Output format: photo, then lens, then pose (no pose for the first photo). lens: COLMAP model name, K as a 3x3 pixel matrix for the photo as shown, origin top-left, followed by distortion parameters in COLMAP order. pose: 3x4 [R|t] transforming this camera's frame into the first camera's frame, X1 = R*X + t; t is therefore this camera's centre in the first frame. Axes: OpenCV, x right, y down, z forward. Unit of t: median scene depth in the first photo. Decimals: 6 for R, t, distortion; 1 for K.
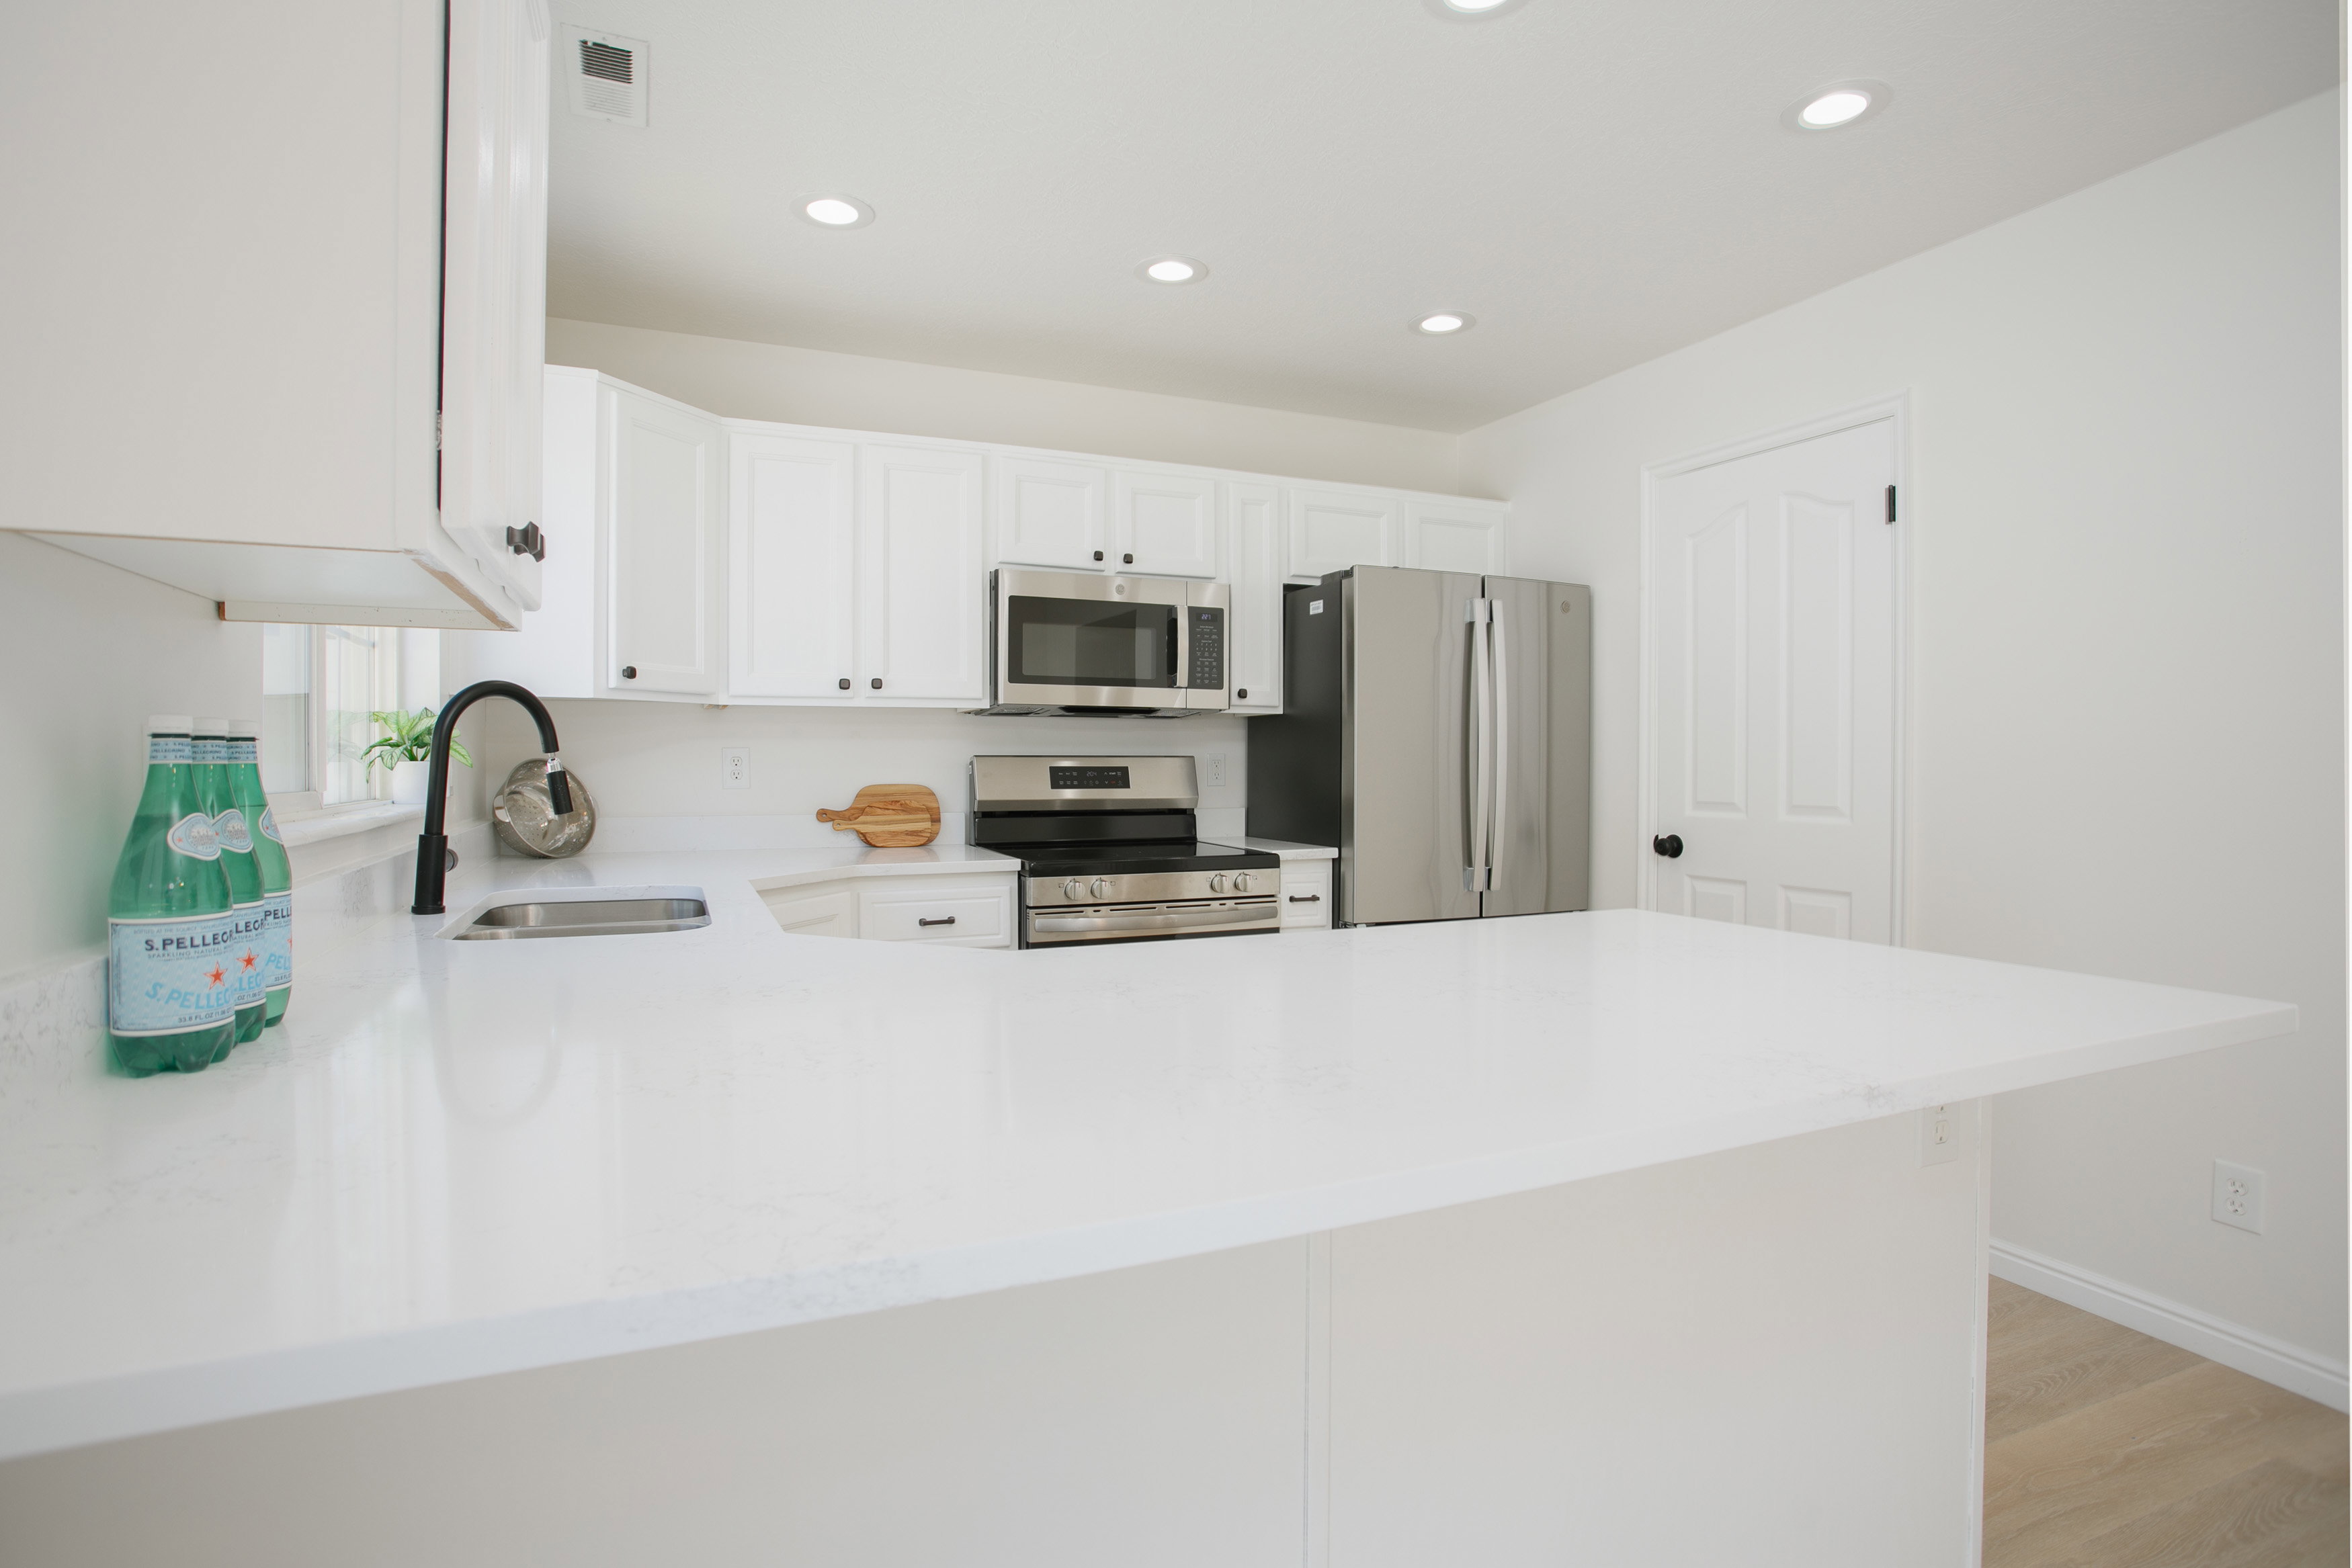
lens RADIAL K [[1175.6, 0, 1173.9], [0, 1175.6, 770.3], [0, 0, 1]] dist [-0.055454, 0.026221]
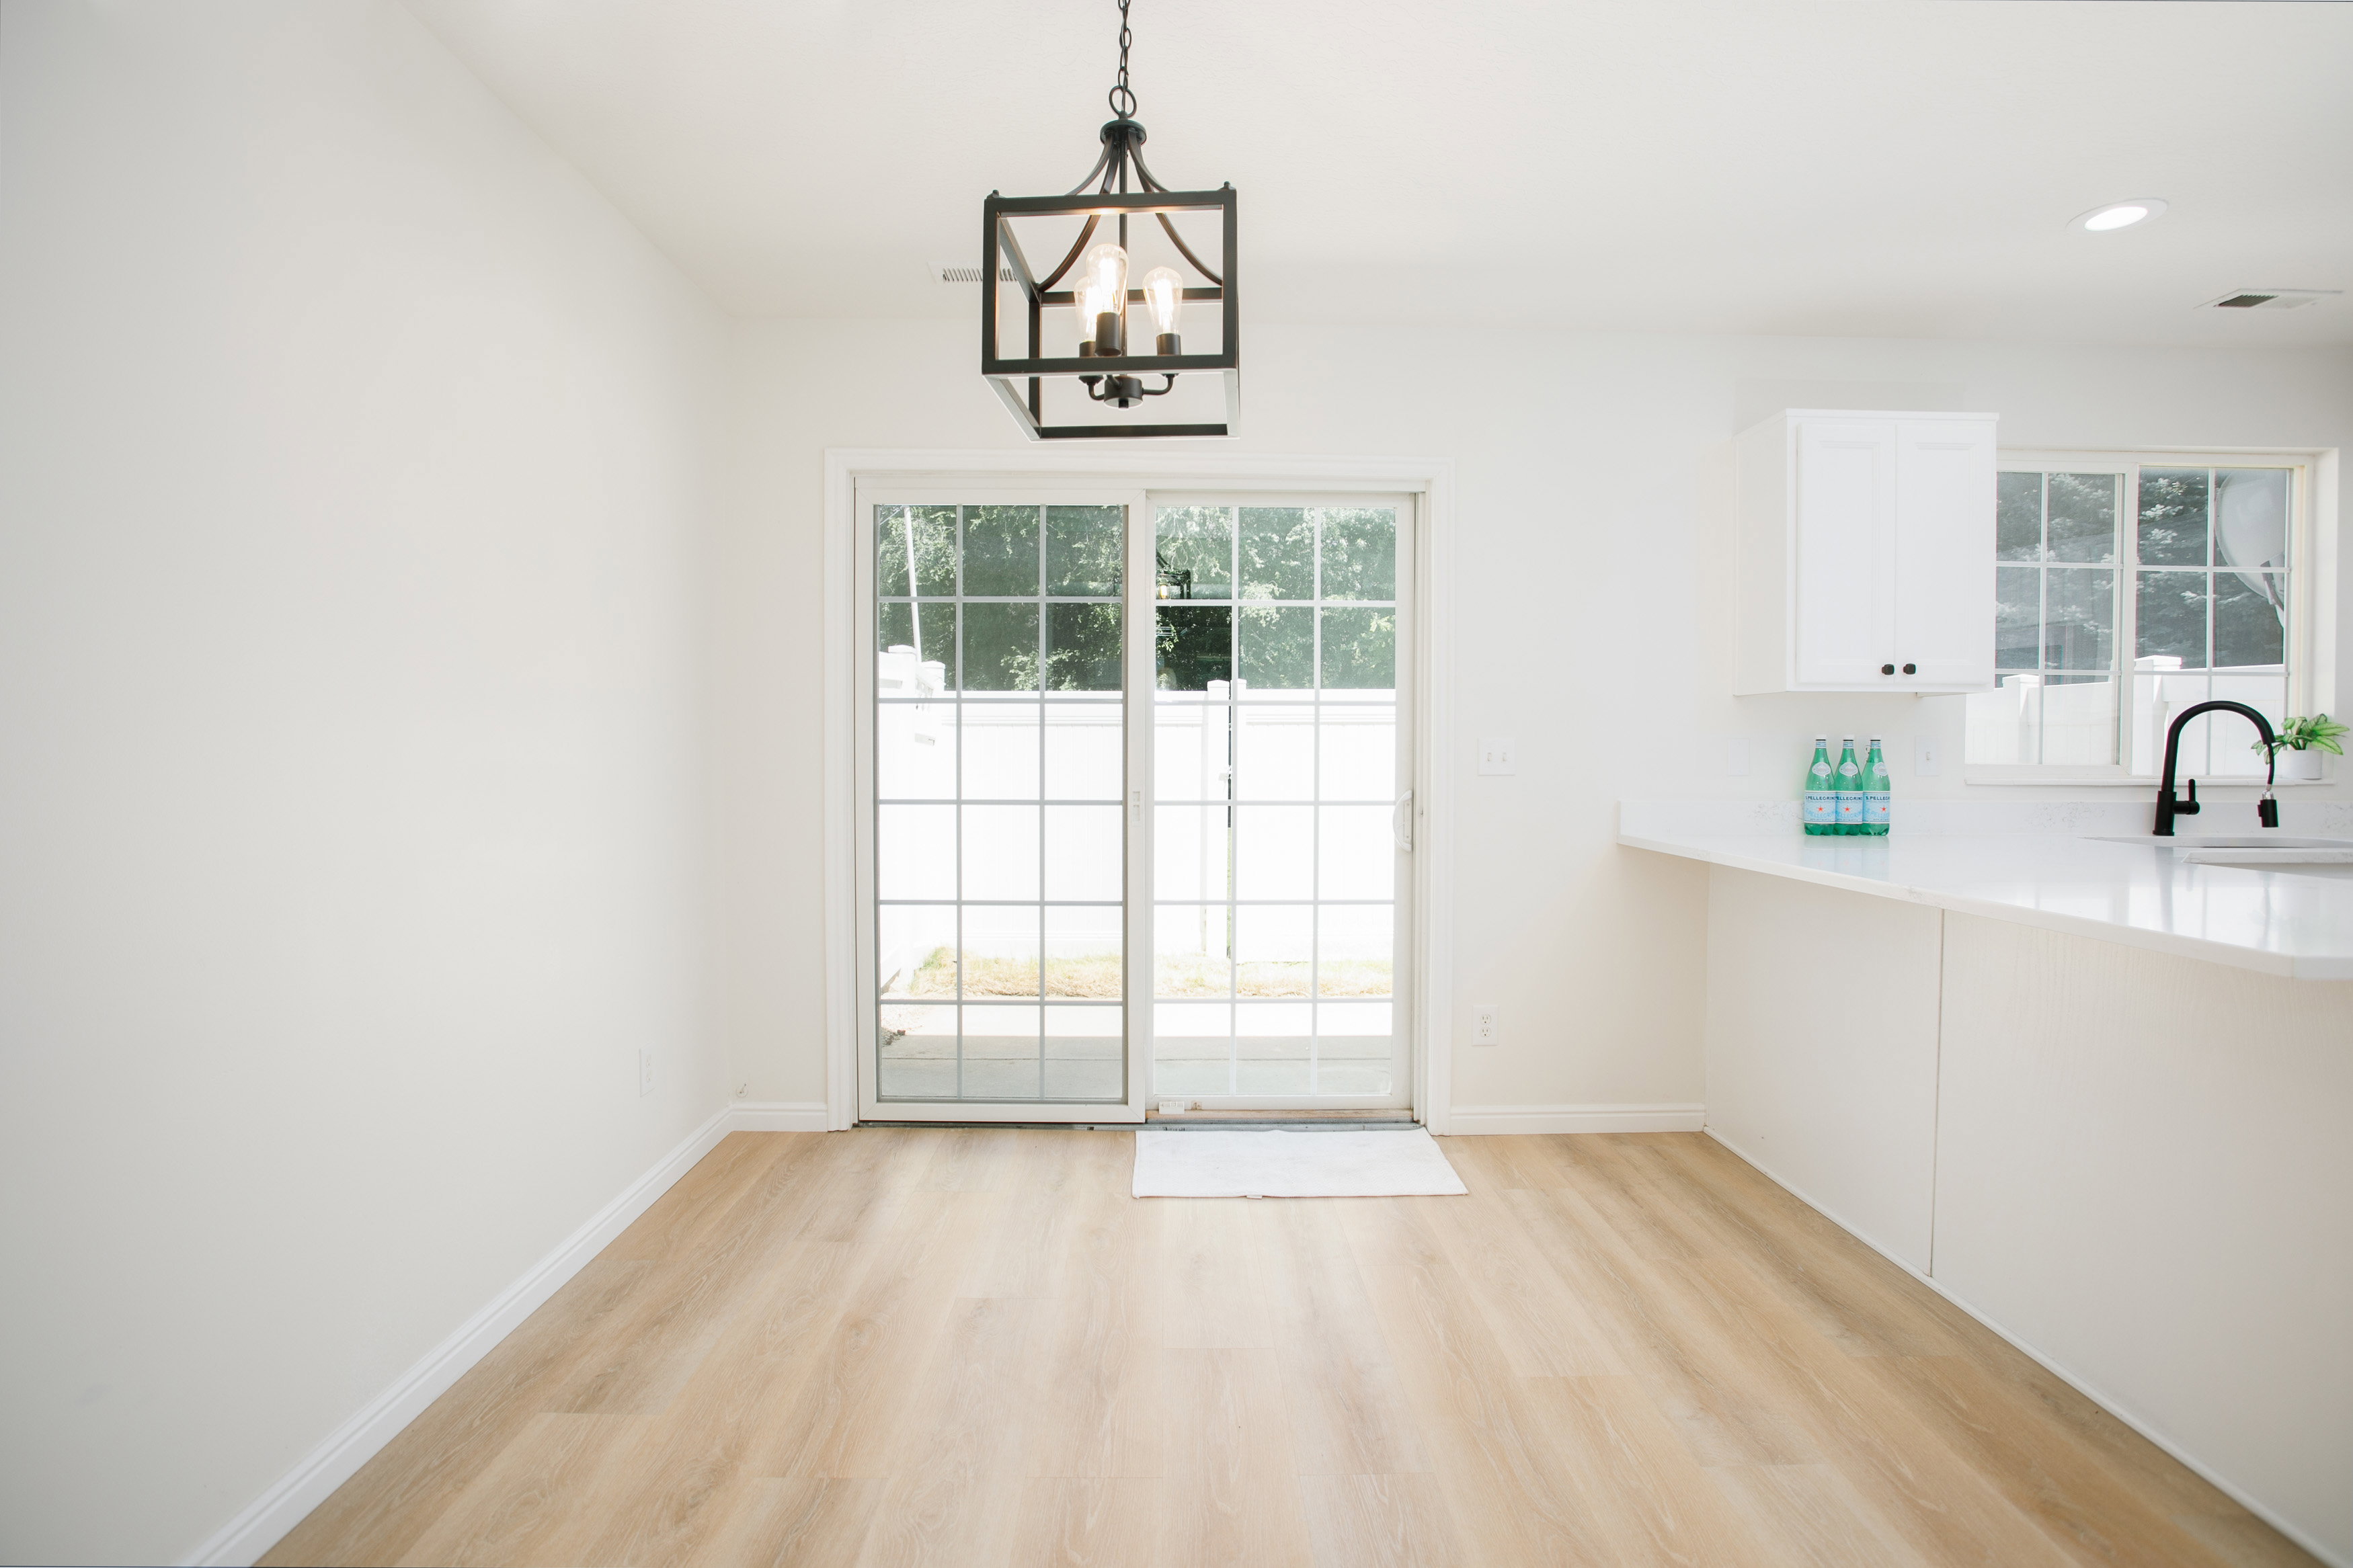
lens RADIAL K [[1176.1, 0, 1174.4], [0, 1176.1, 770.3], [0, 0, 1]] dist [-0.055454, 0.026221]
pose [[-0.366353, 0.013453, -0.930379, 0.835014], [-0.013027, 0.999723, 0.019585, 0.005422], [0.930385, 0.019295, -0.366077, 0.126398]]
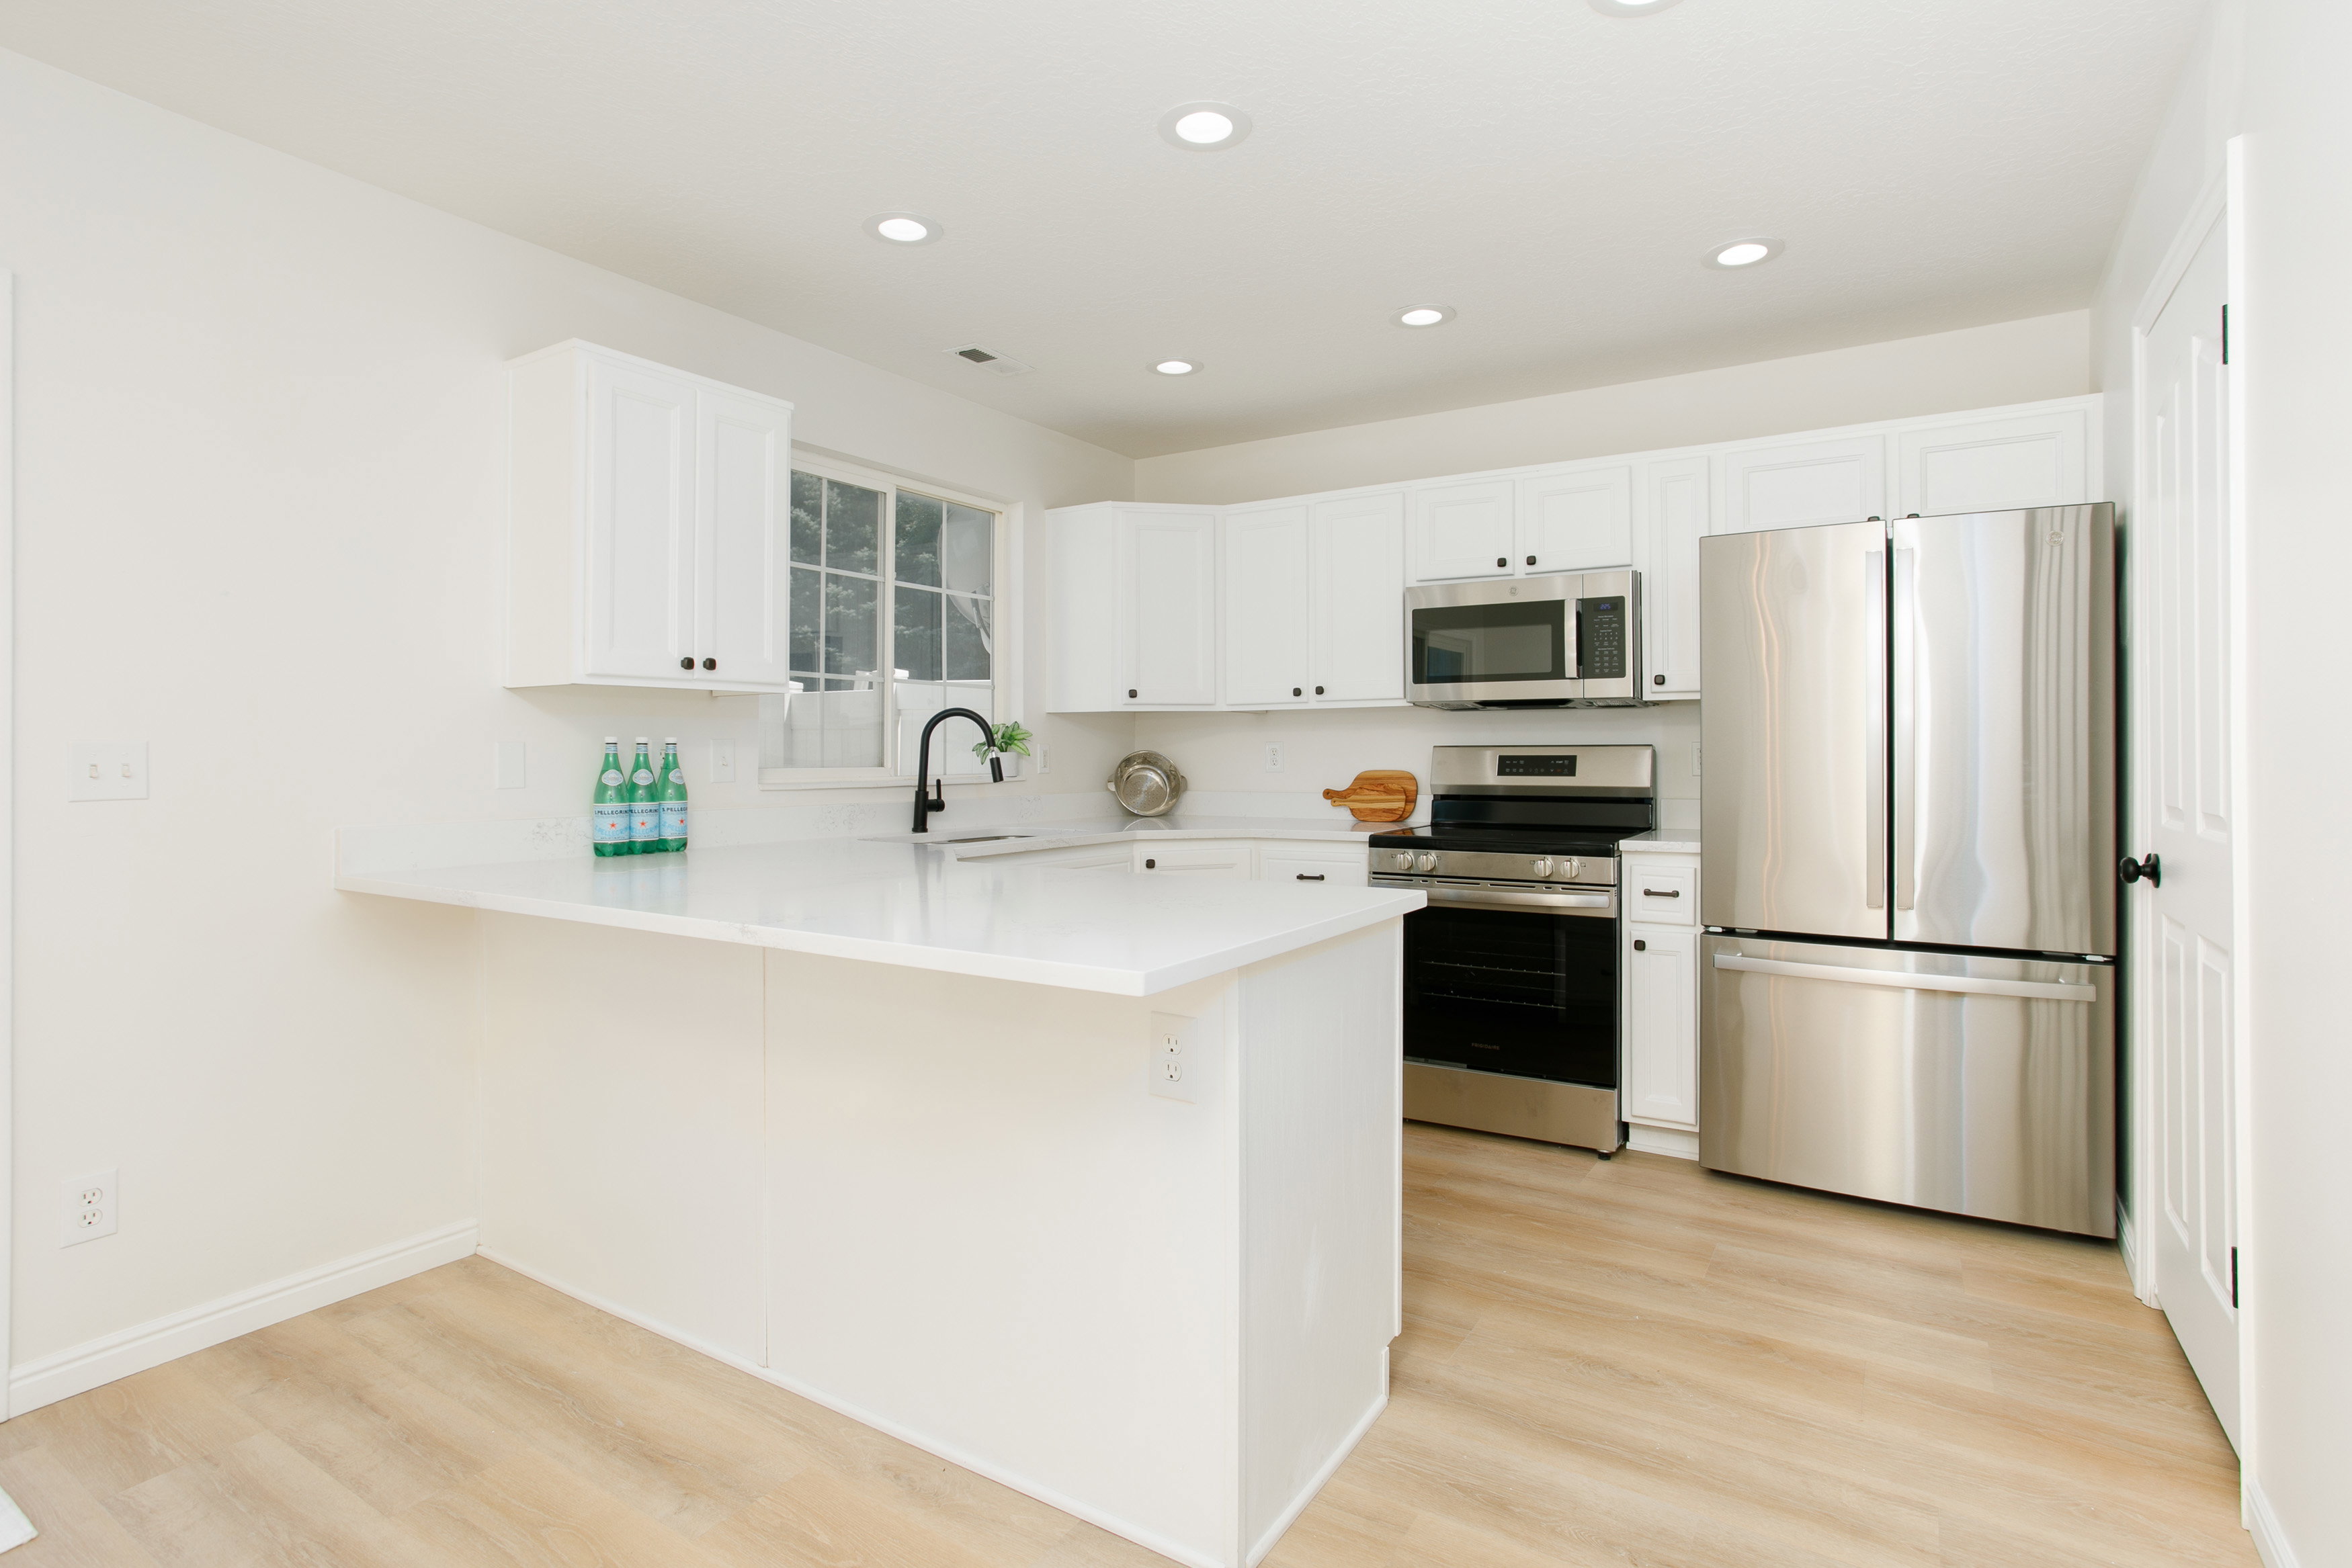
lens RADIAL K [[1162.4, 0, 1175.2], [0, 1162.4, 742.5], [0, 0, 1]] dist [-0.055303, 0.028464]
pose [[0.576351, -0.010296, -0.817137, 0.629831], [-0.003332, 0.999883, -0.014949, 0.002033], [0.817195, 0.011339, 0.576249, 0.131889]]
